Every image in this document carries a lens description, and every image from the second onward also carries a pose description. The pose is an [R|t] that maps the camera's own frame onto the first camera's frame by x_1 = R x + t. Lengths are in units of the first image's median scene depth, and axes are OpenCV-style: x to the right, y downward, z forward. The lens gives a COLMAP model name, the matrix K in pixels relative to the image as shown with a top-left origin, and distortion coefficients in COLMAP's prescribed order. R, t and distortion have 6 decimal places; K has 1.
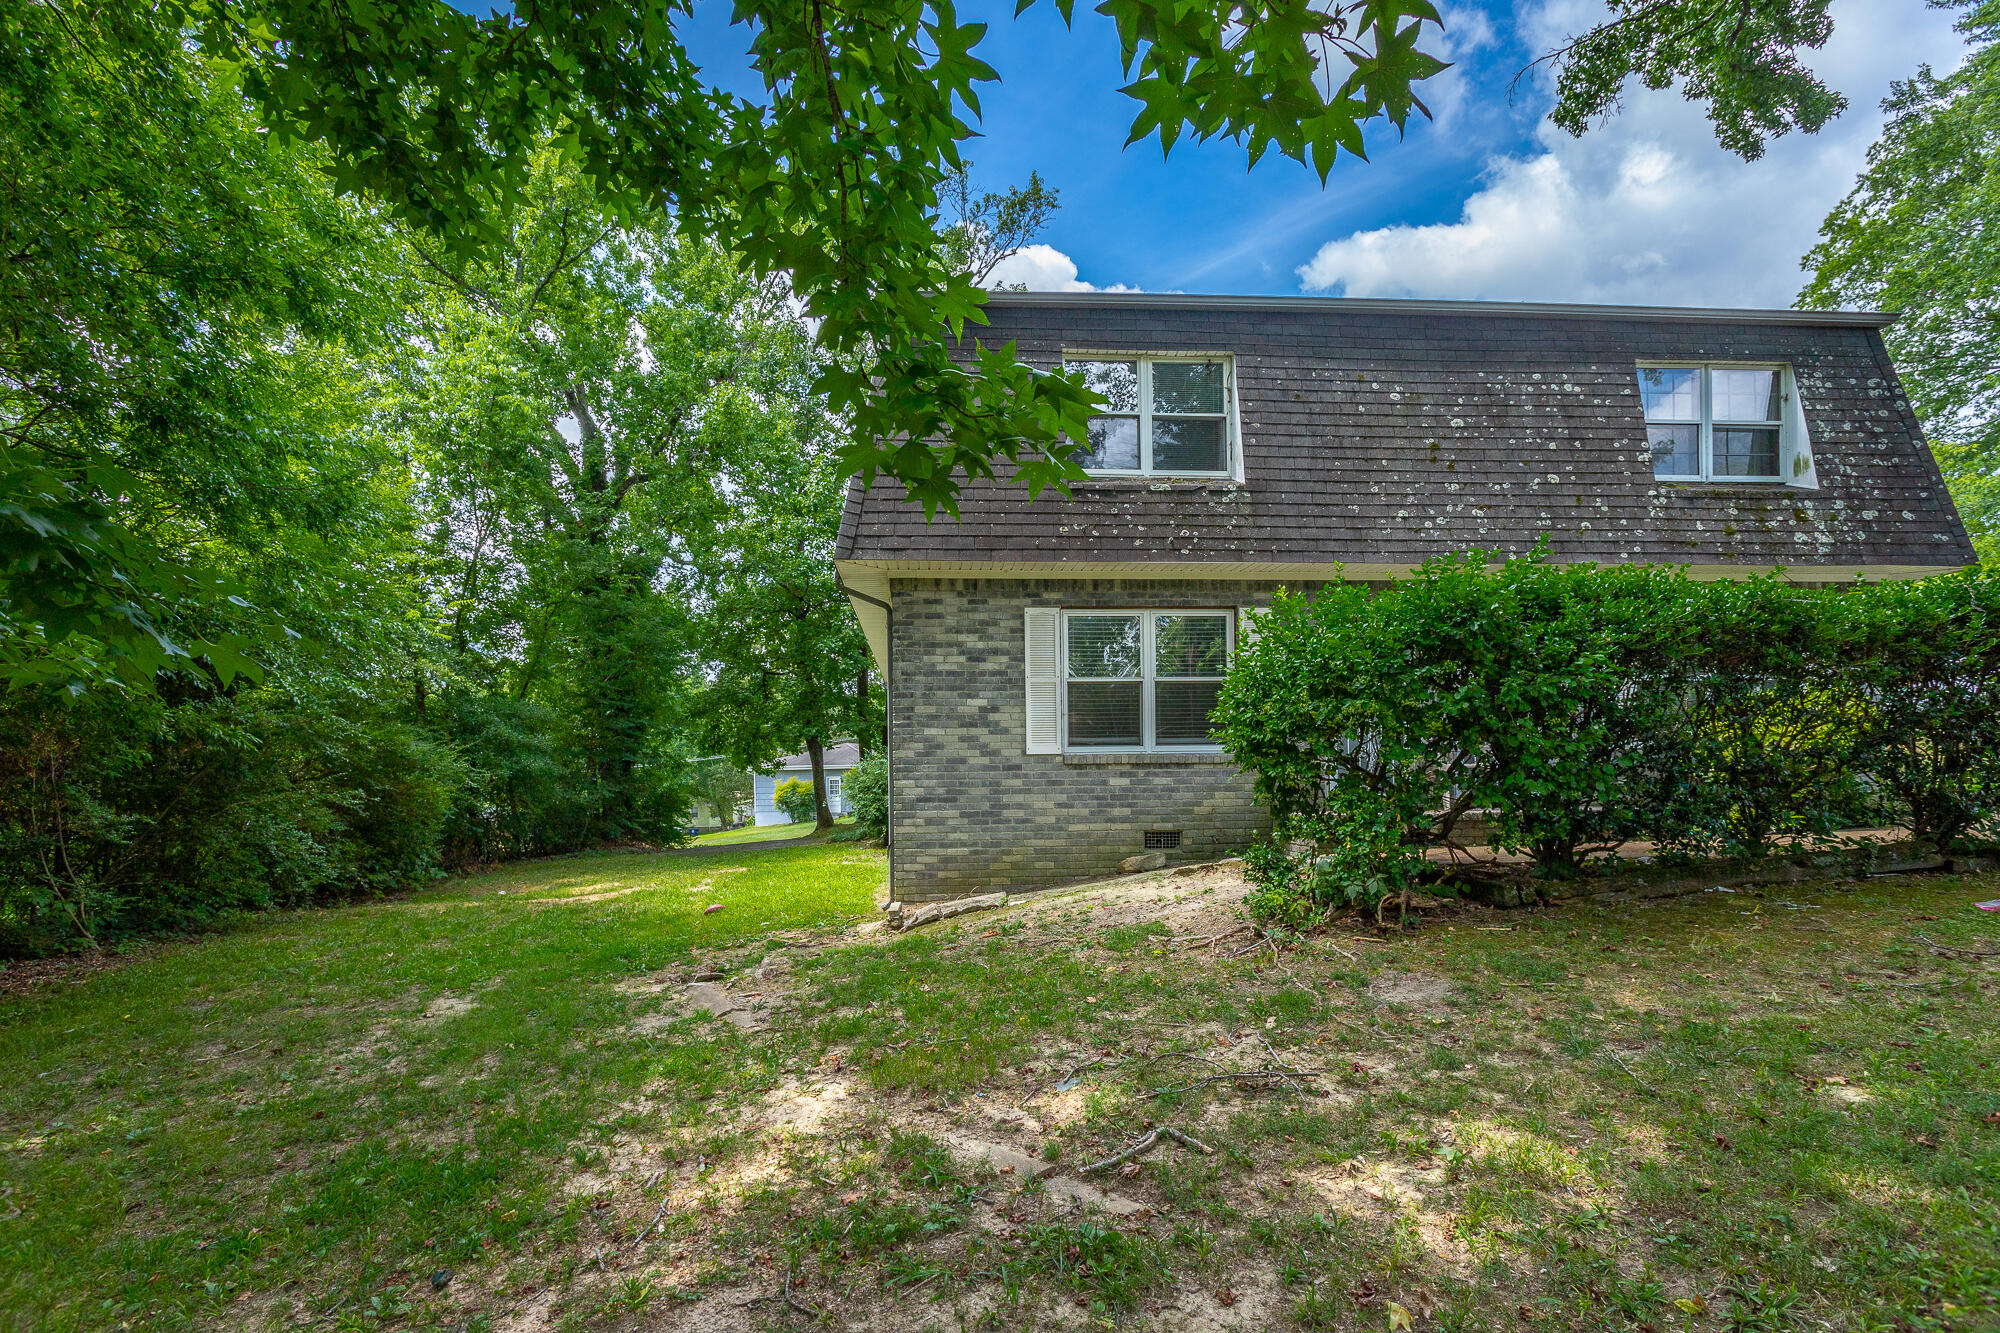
lens RADIAL K [[936.7, 0, 984.6], [0, 936.7, 760.7], [0, 0, 1]] dist [0.006139, 0.000231]
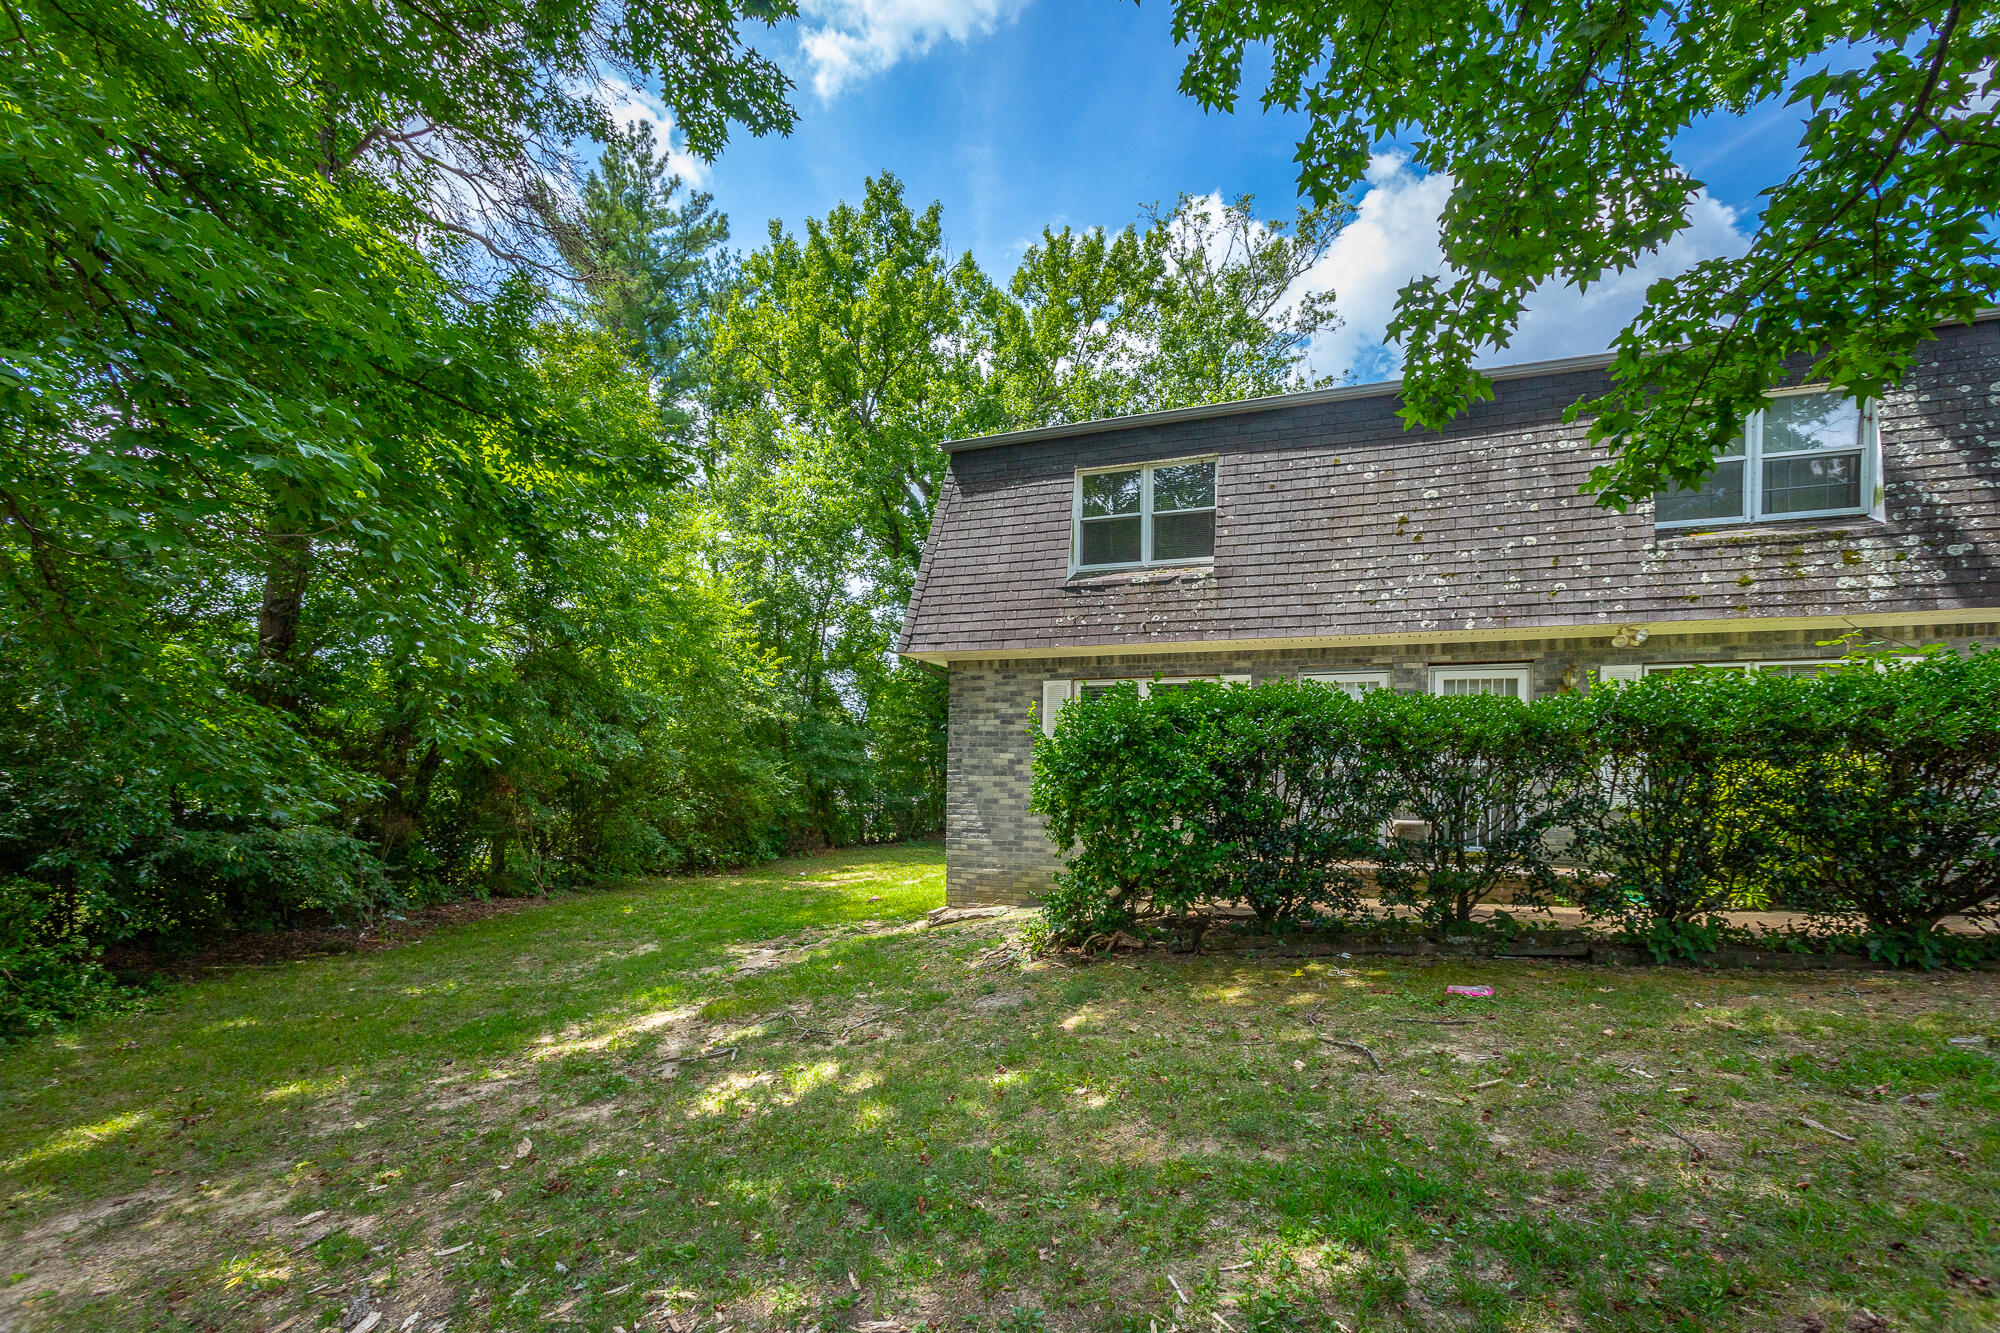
lens RADIAL K [[927.0, 0, 994.7], [0, 927.0, 761.7], [0, 0, 1]] dist [0.004085, 0.000425]
pose [[0.902643, 0.014384, -0.430150, 0.520707], [-0.009104, 0.999856, 0.014331, -0.072243], [0.430294, -0.009020, 0.902644, -0.150856]]
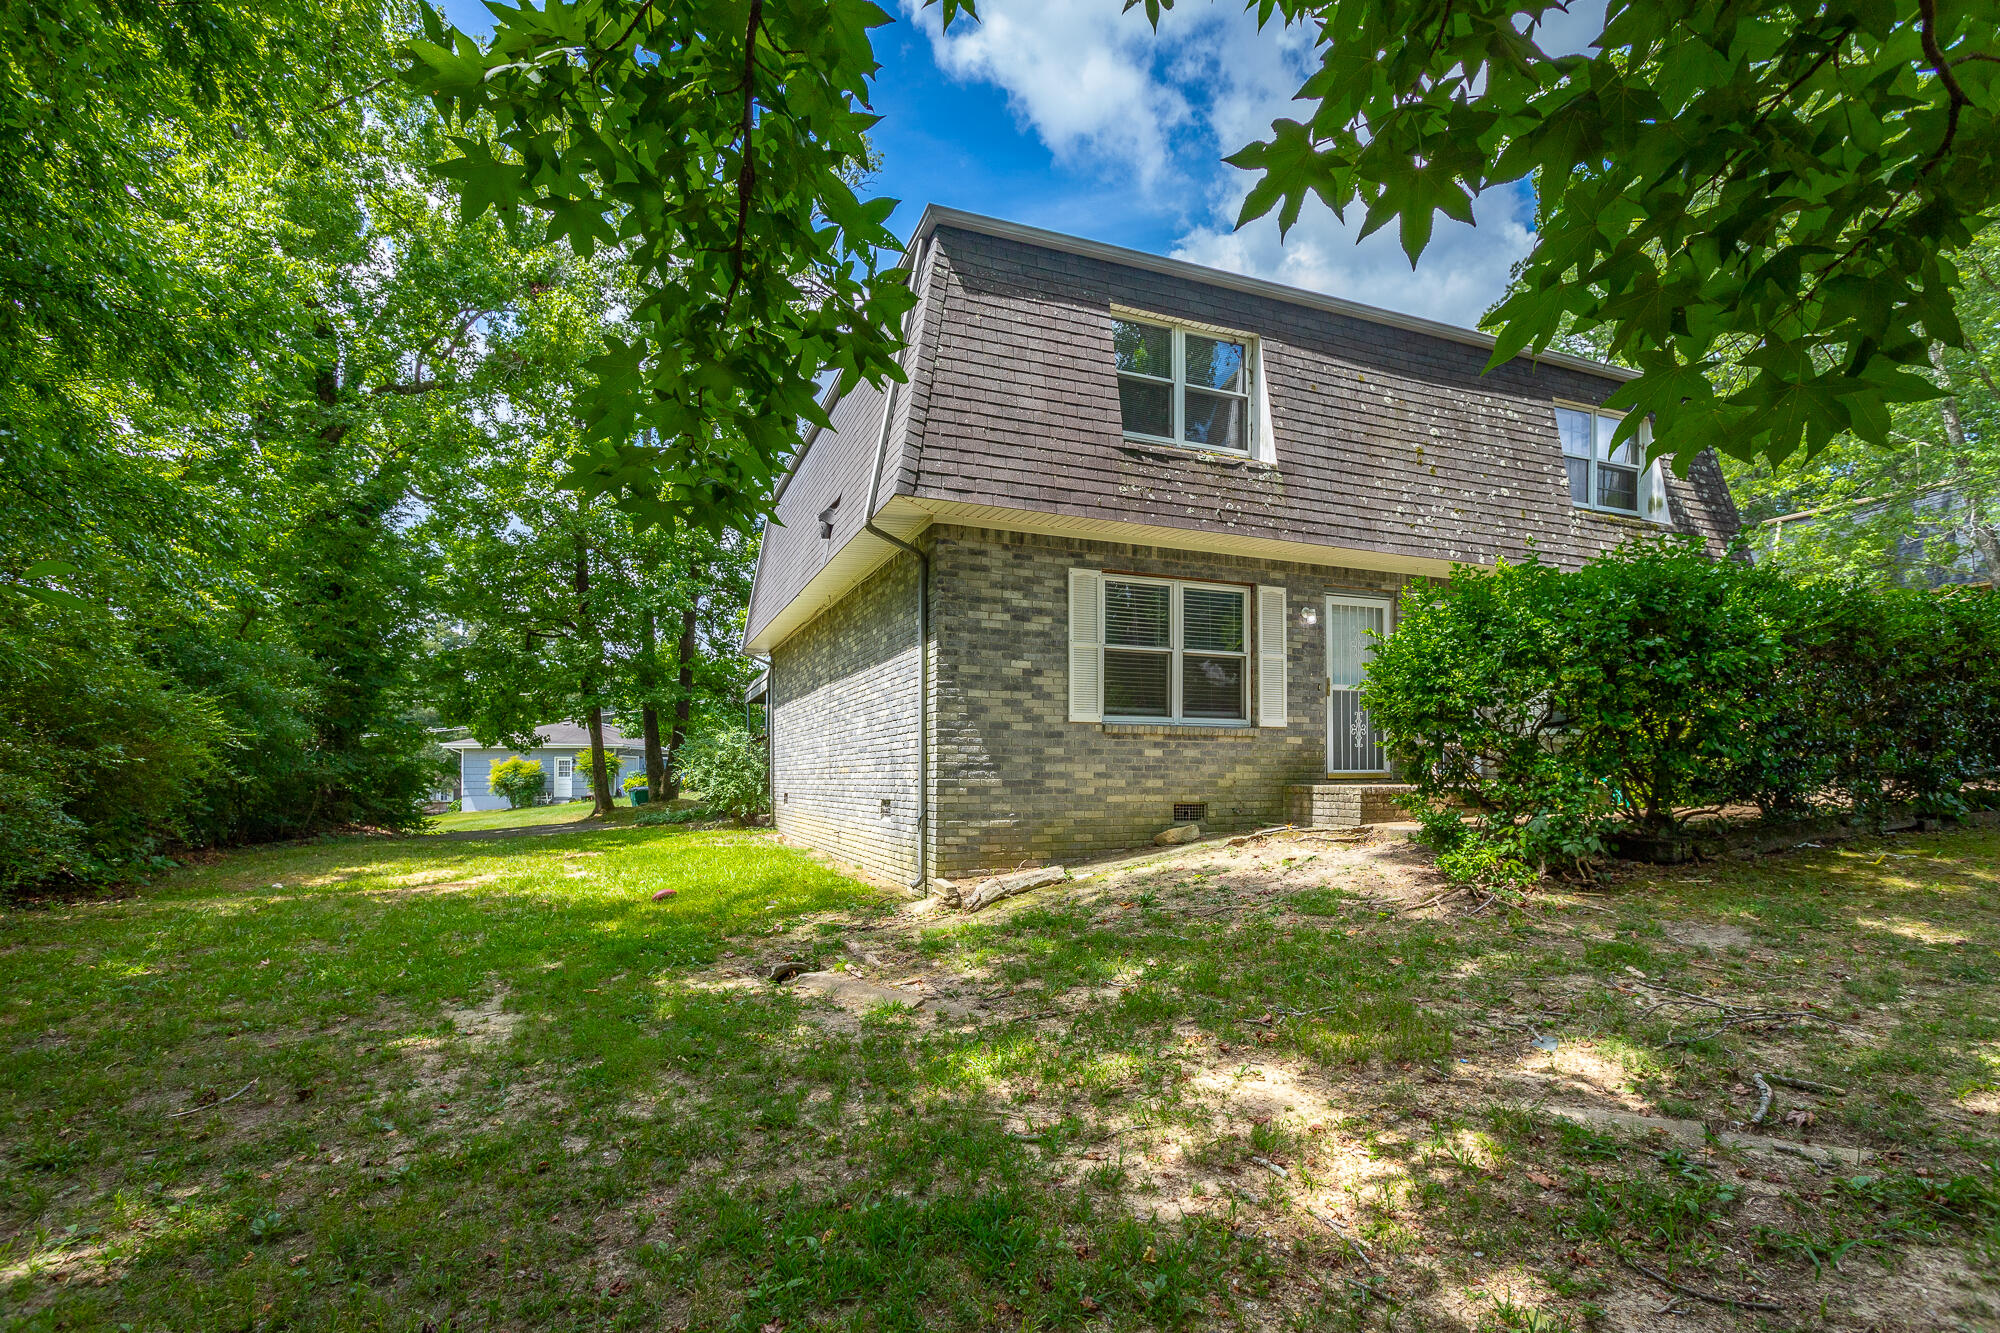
lens RADIAL K [[942.5, 0, 979.9], [0, 942.5, 750.3], [0, 0, 1]] dist [0.003468, 0.000500]
pose [[0.952438, 0.024054, 0.303782, -0.330738], [-0.024095, 0.999703, -0.003613, 0.028045], [-0.303779, -0.003879, 0.952735, 0.113292]]
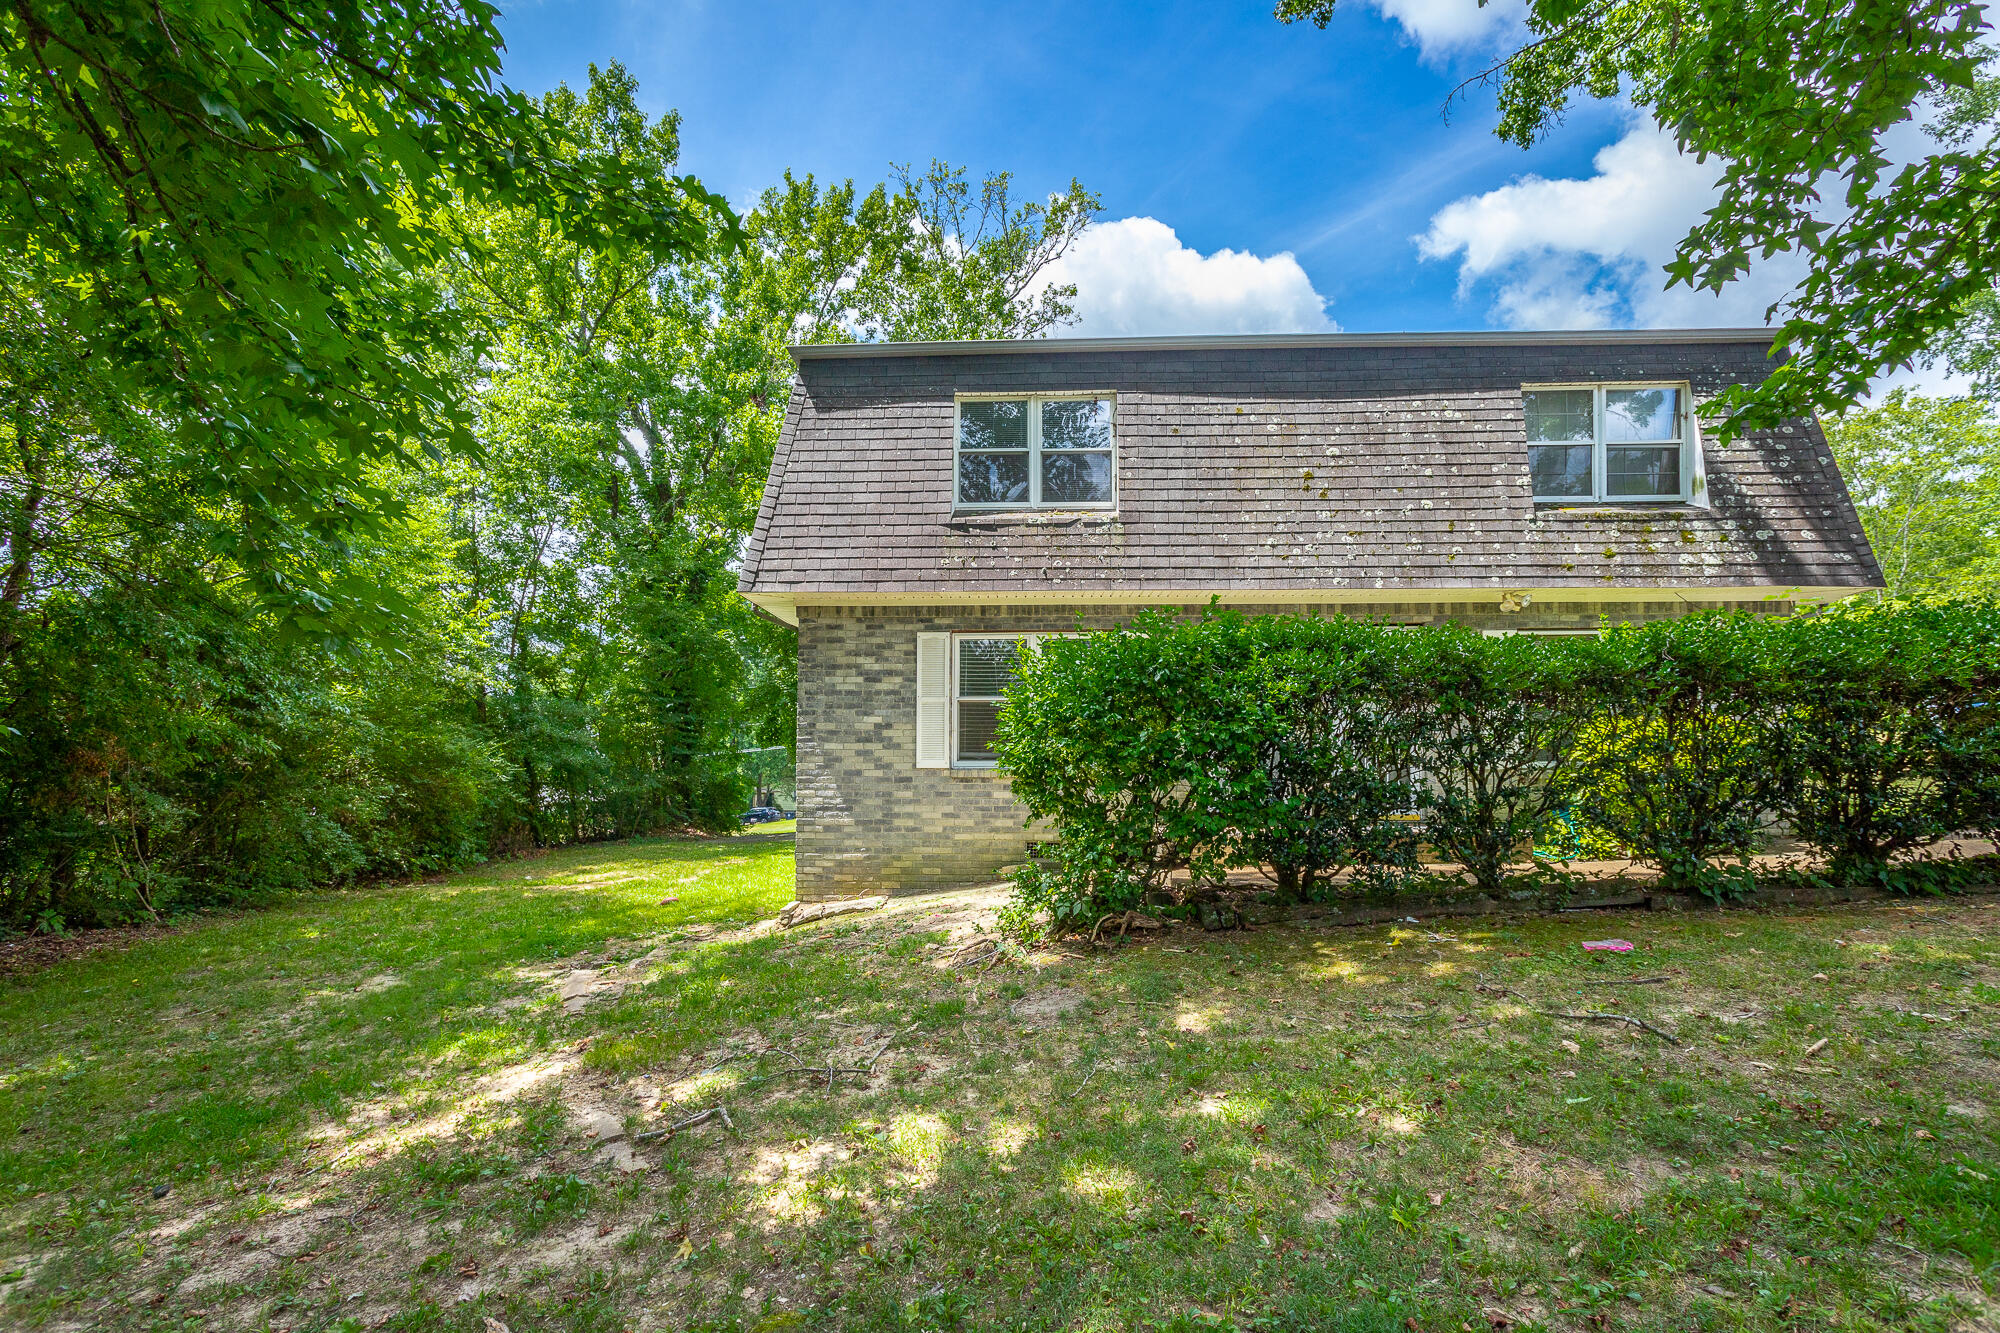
lens RADIAL K [[947.5, 0, 992.1], [0, 947.5, 734.3], [0, 0, 1]] dist [0.002800, 0.000494]
pose [[0.993587, 0.007634, -0.112814, 0.253563], [-0.008938, 0.999899, -0.011060, -0.034088], [0.112718, 0.011998, 0.993555, -0.077842]]
